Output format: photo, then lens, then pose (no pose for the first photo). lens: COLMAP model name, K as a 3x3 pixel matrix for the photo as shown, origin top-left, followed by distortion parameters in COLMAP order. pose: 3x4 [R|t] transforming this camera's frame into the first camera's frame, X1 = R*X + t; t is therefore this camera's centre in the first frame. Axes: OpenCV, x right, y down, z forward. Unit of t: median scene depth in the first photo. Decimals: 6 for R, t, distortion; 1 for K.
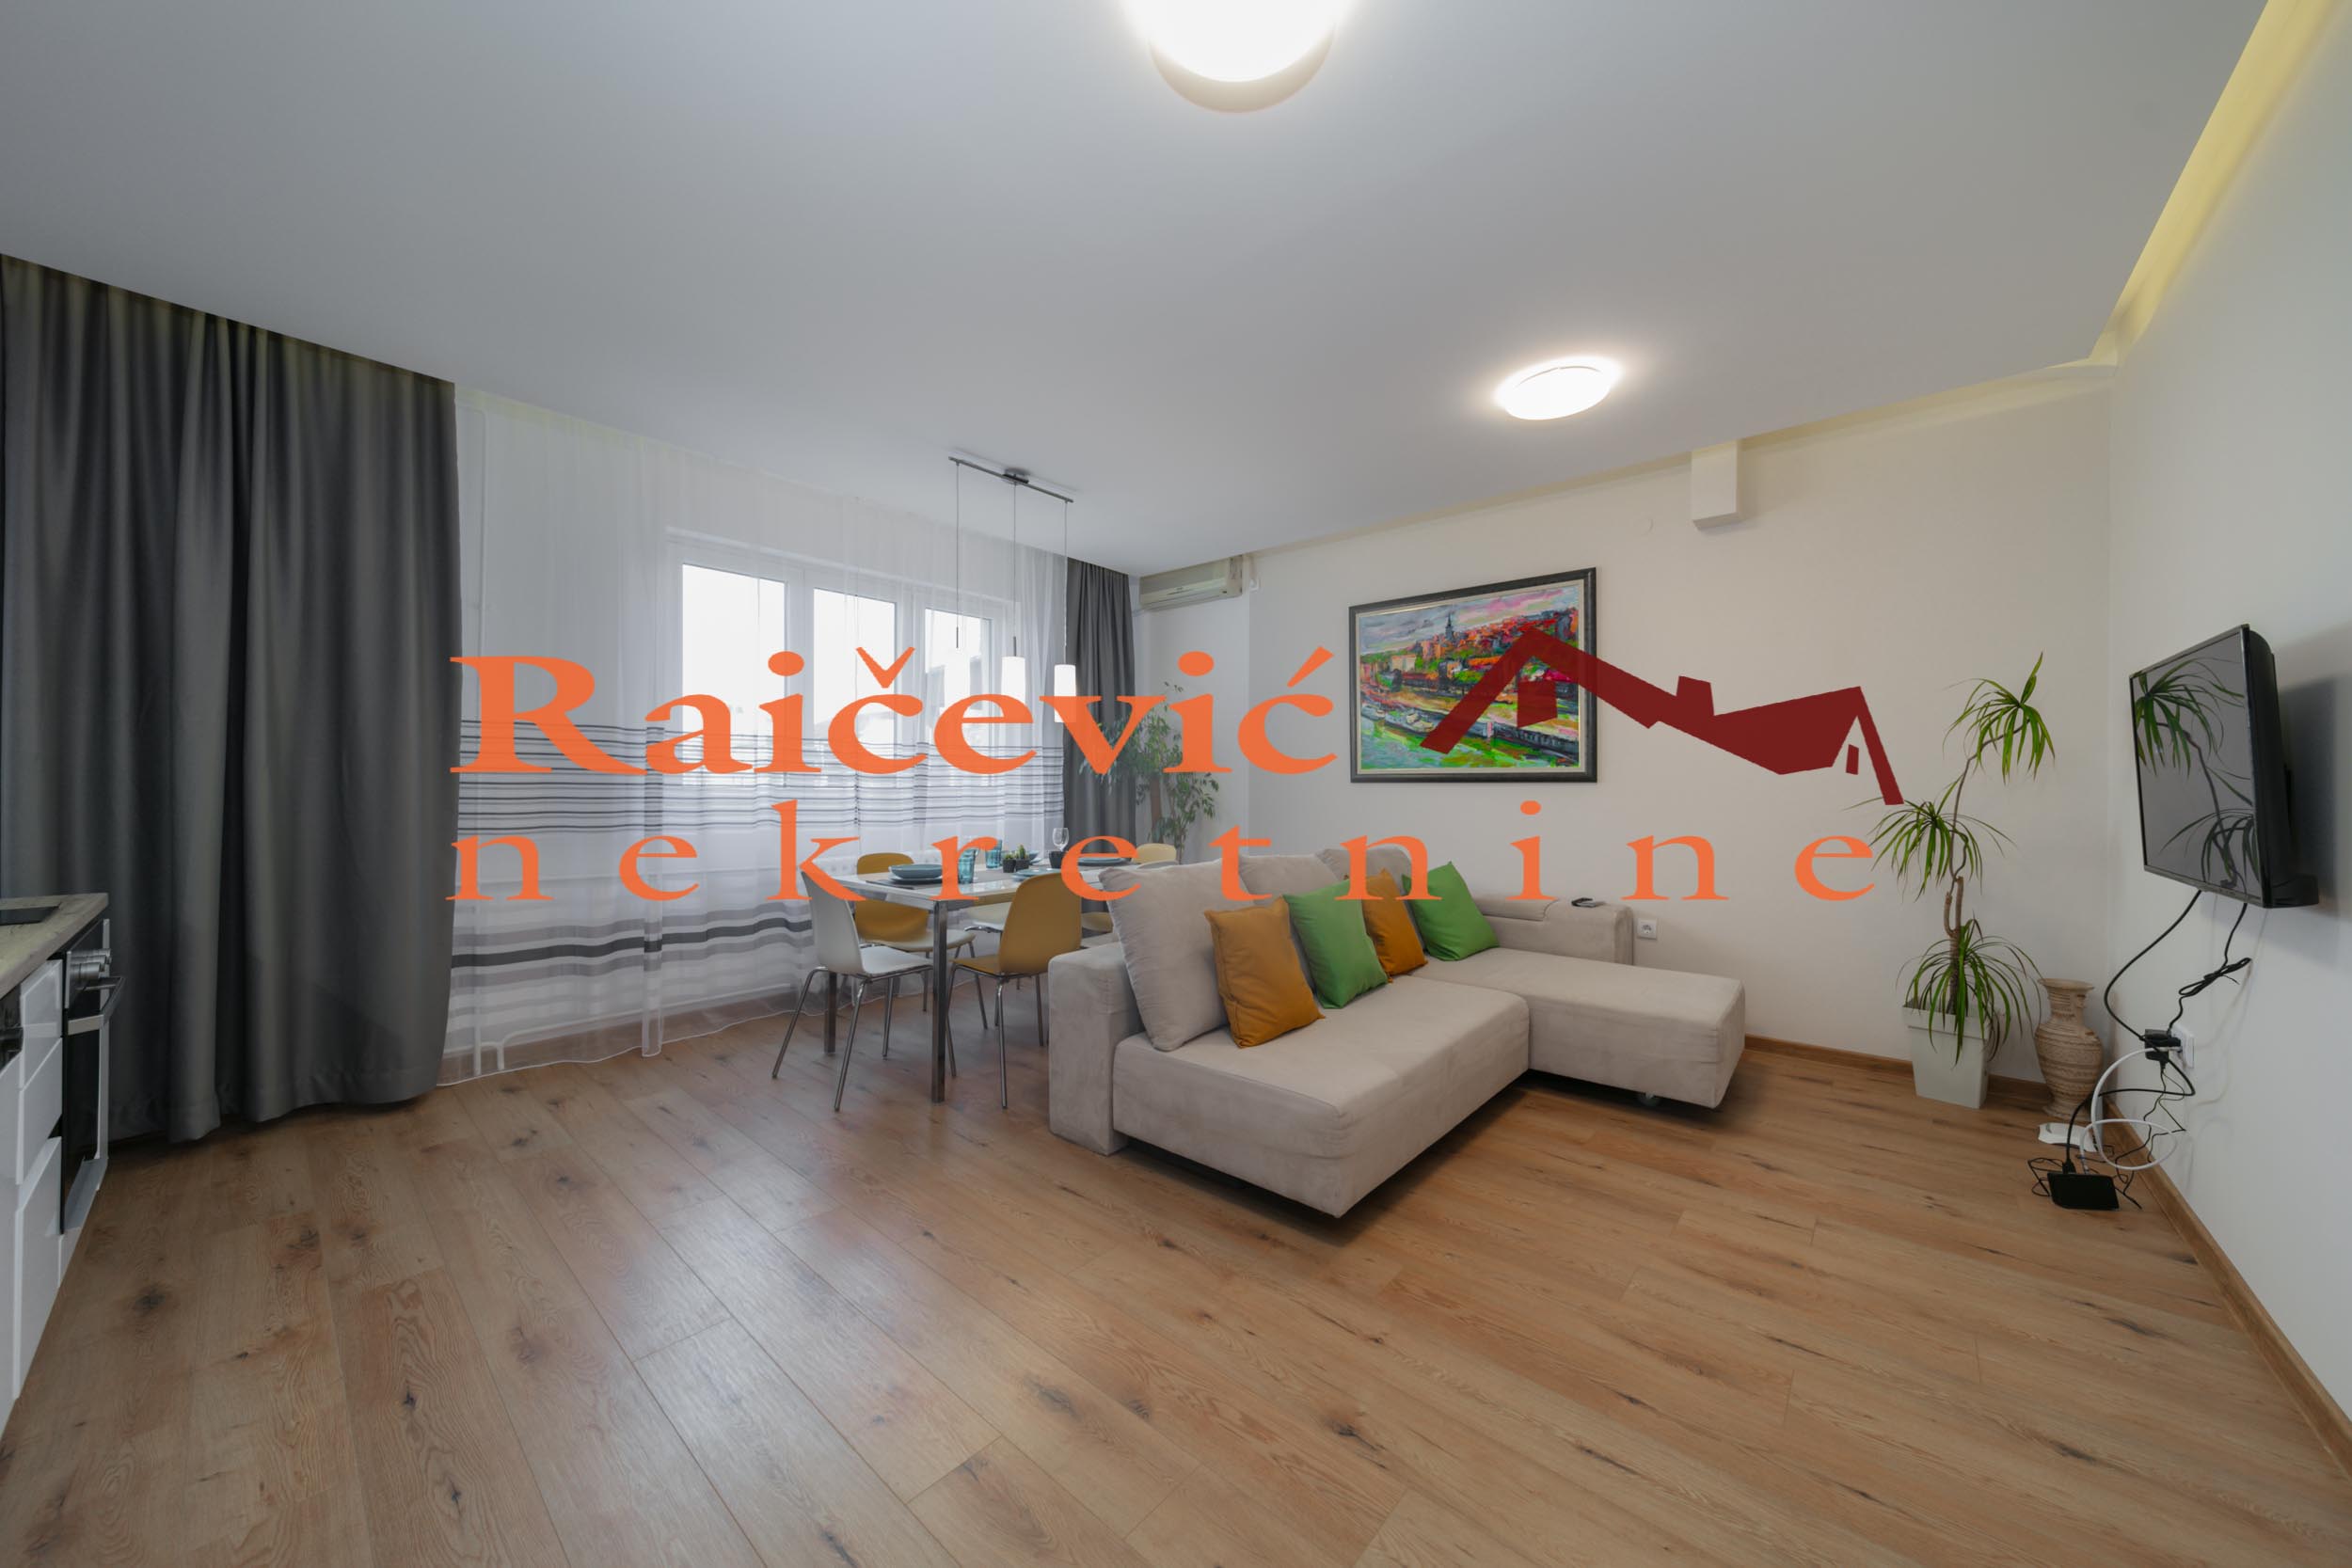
lens RADIAL K [[828.4, 0, 1158.6], [0, 828.4, 769.8], [0, 0, 1]] dist [0.003253, 0.000229]
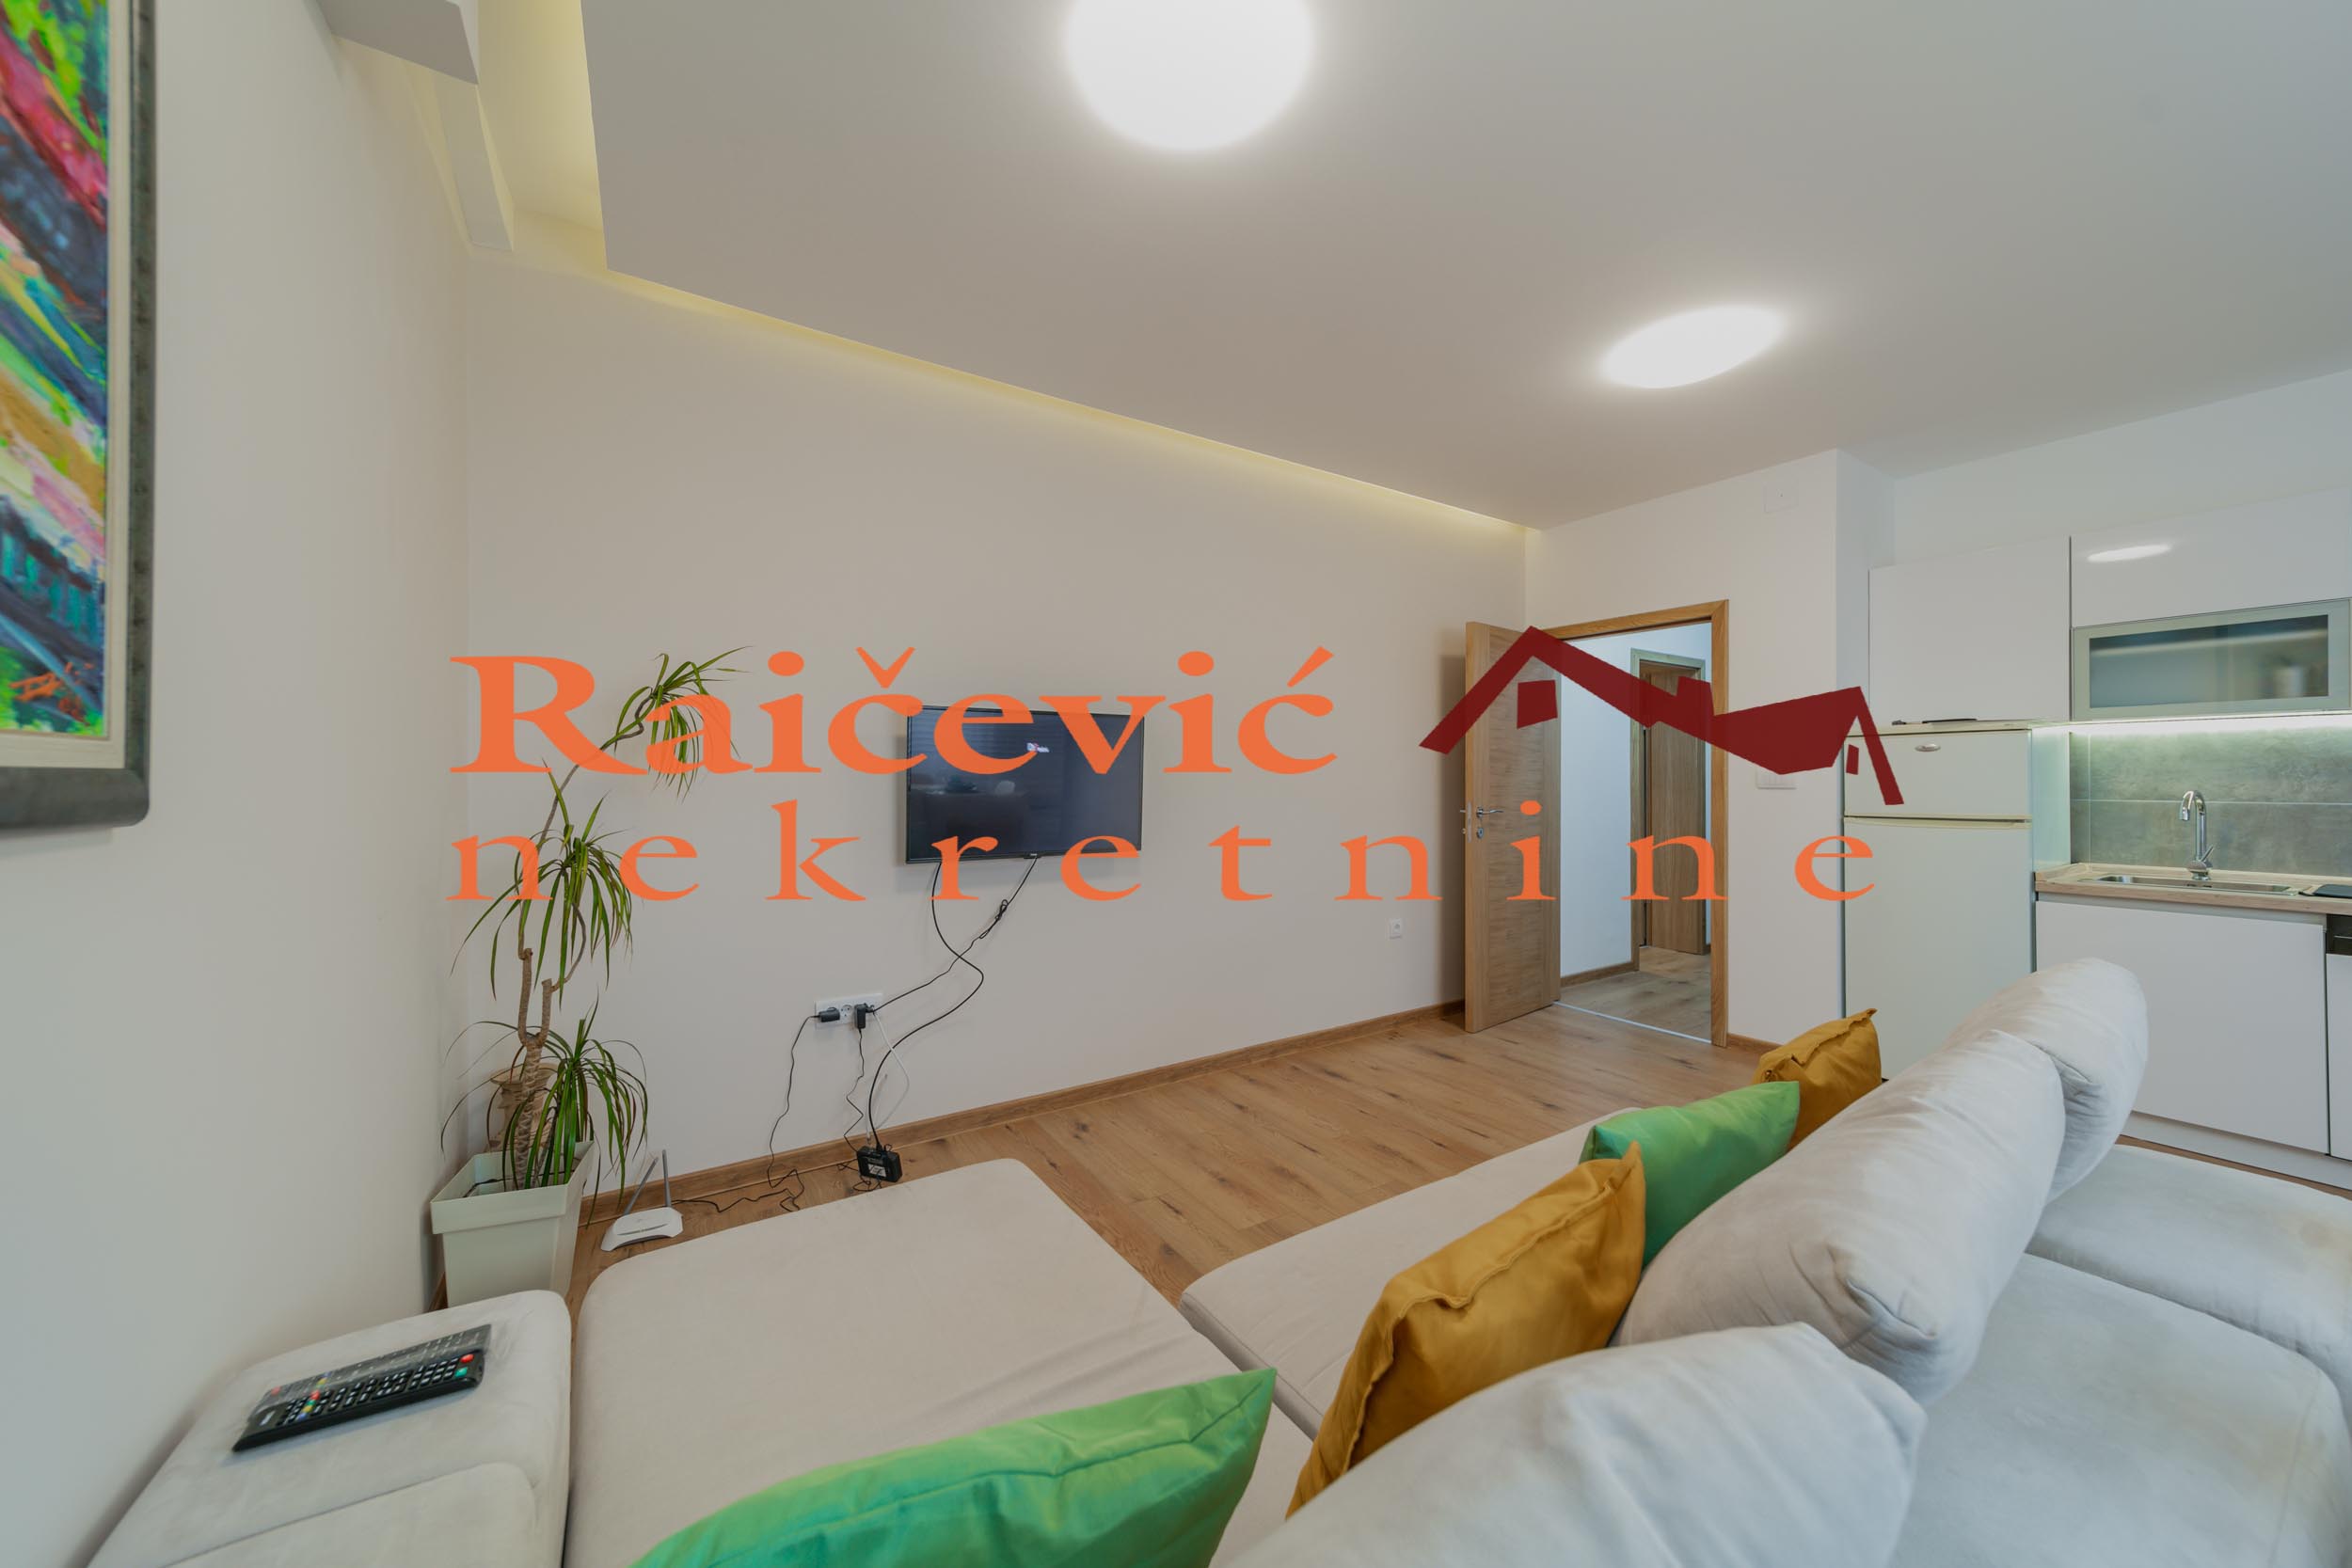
lens RADIAL K [[828.4, 0, 1169.1], [0, 828.4, 782.1], [0, 0, 1]] dist [0.003253, 0.000229]
pose [[-0.964814, -0.007690, 0.262822, 0.235186], [-0.011728, 0.999836, -0.013798, 0.004927], [-0.262672, -0.016395, -0.964746, 1.017443]]
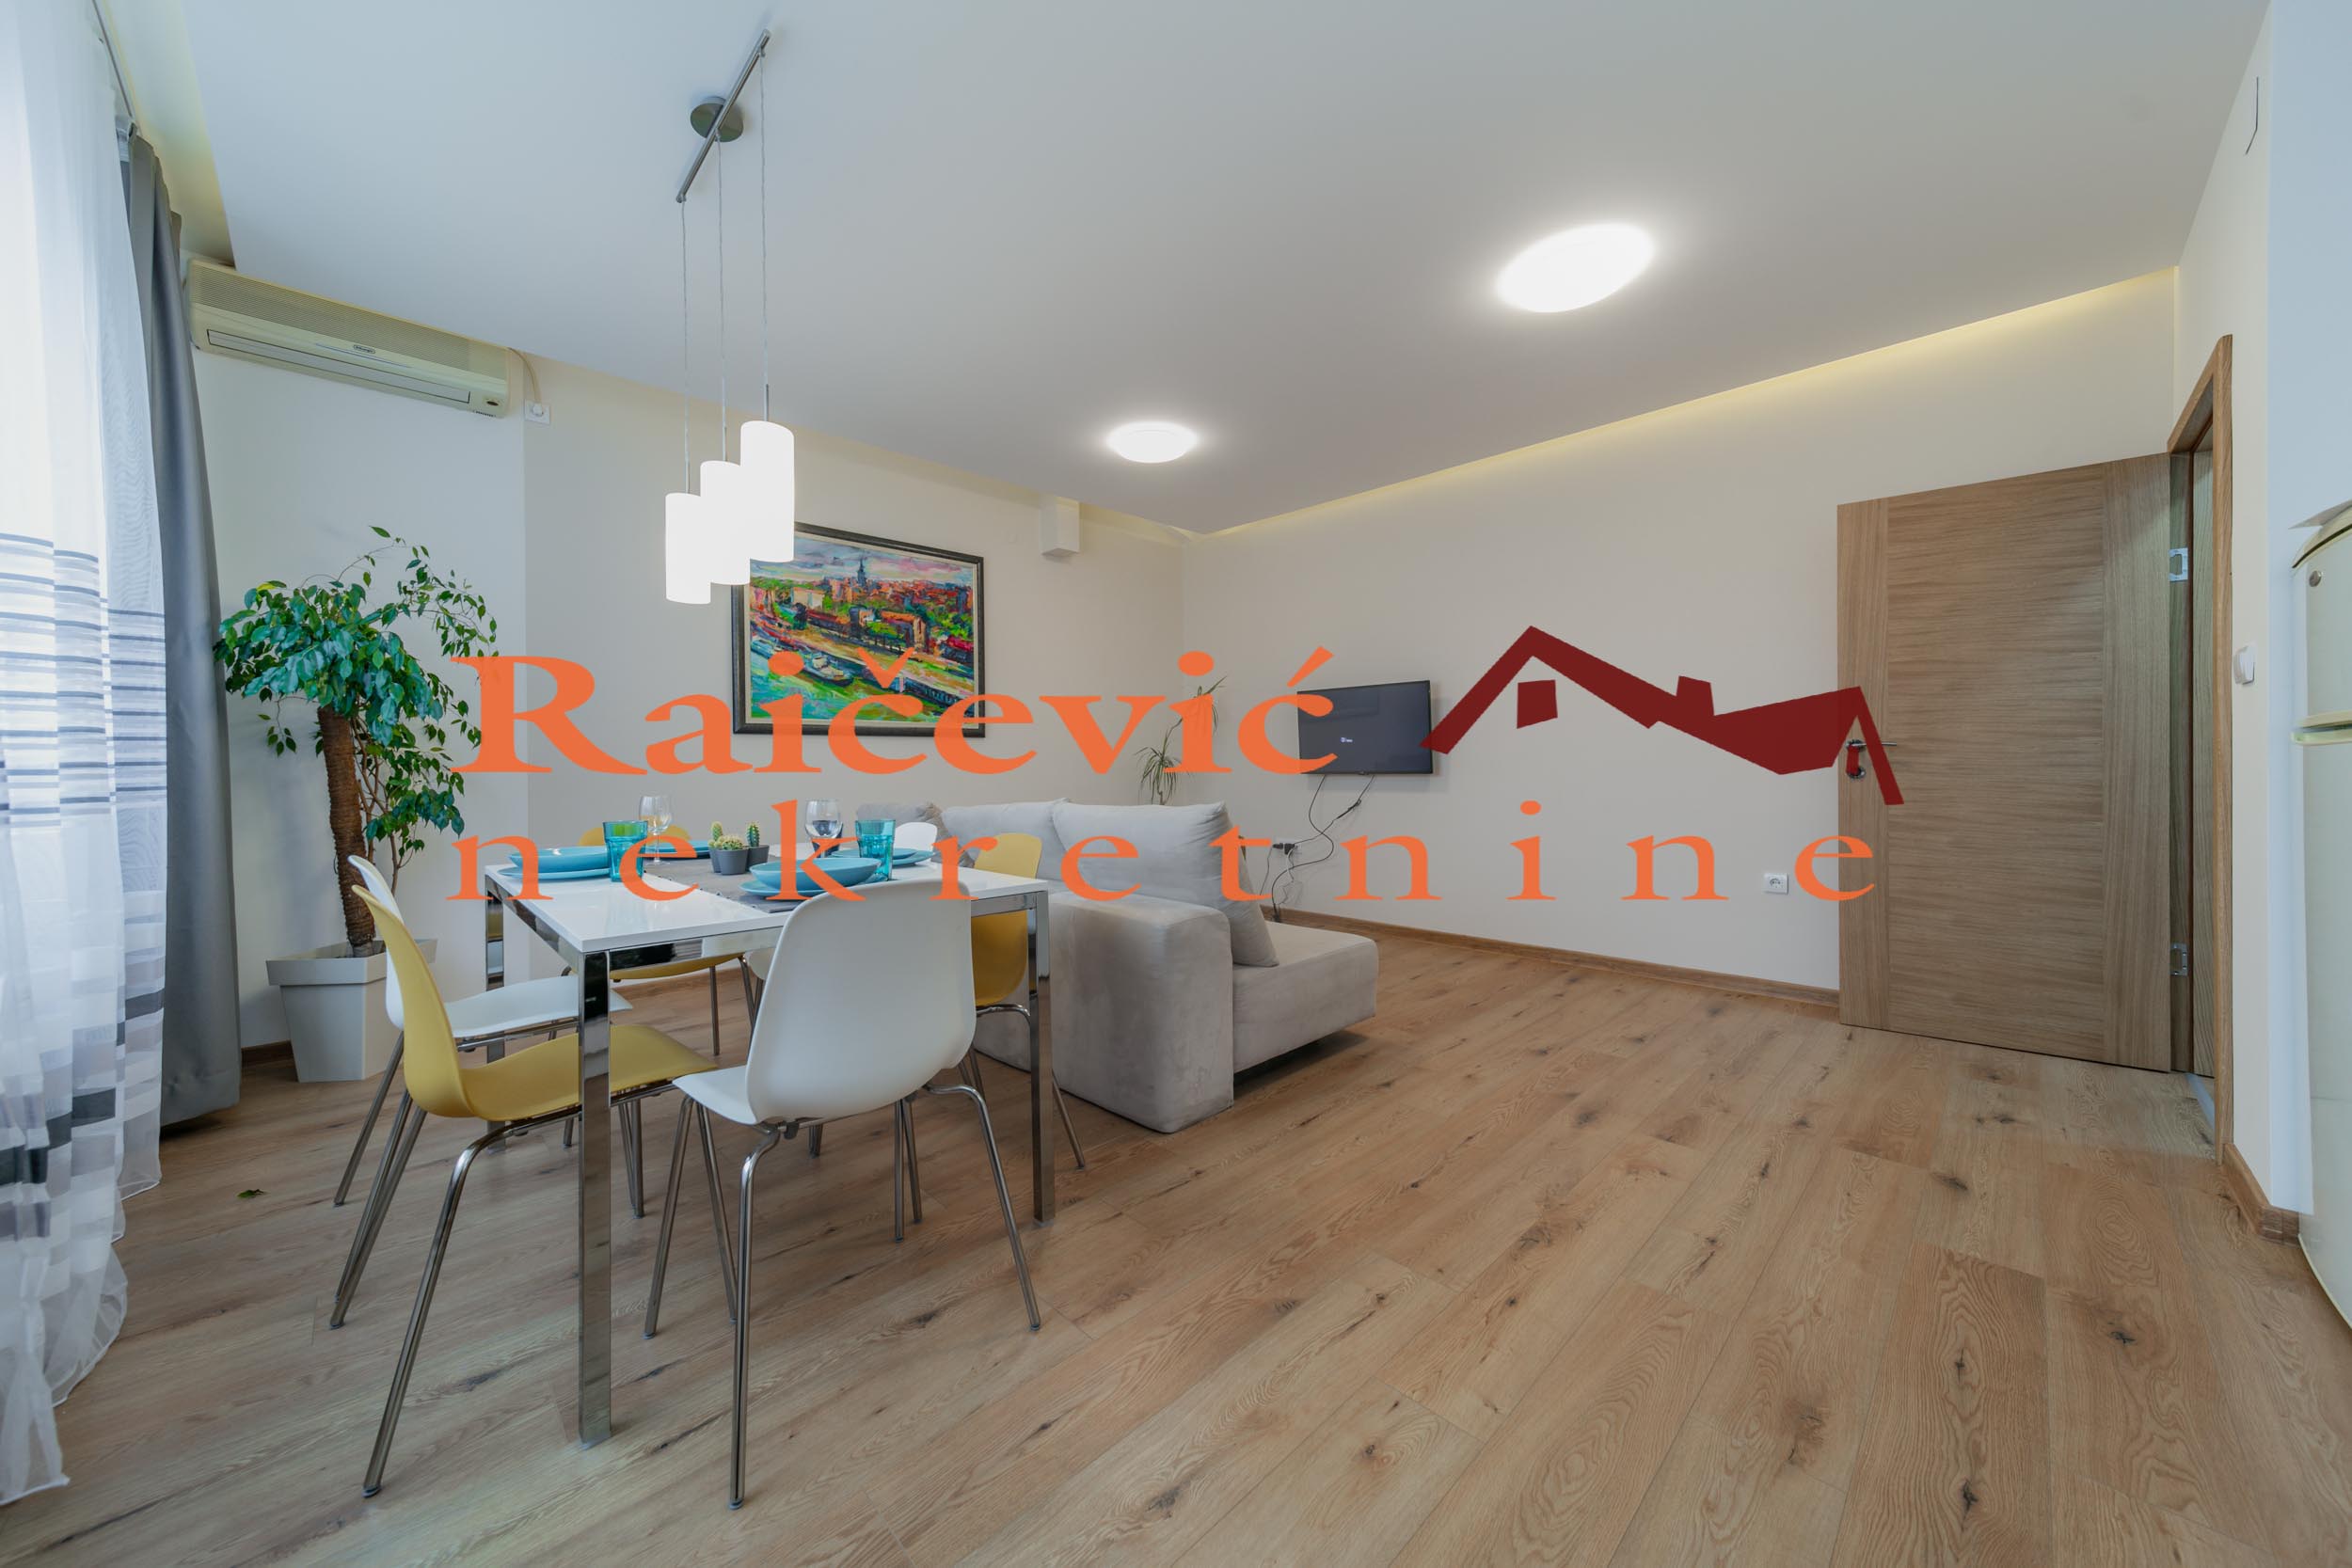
lens RADIAL K [[828.4, 0, 1164.8], [0, 828.4, 781.2], [0, 0, 1]] dist [0.003253, 0.000229]
pose [[0.068534, -0.027607, 0.997267, -0.596999], [-0.011673, 0.999526, 0.028472, 0.037818], [-0.997580, -0.013593, 0.068179, 0.597216]]
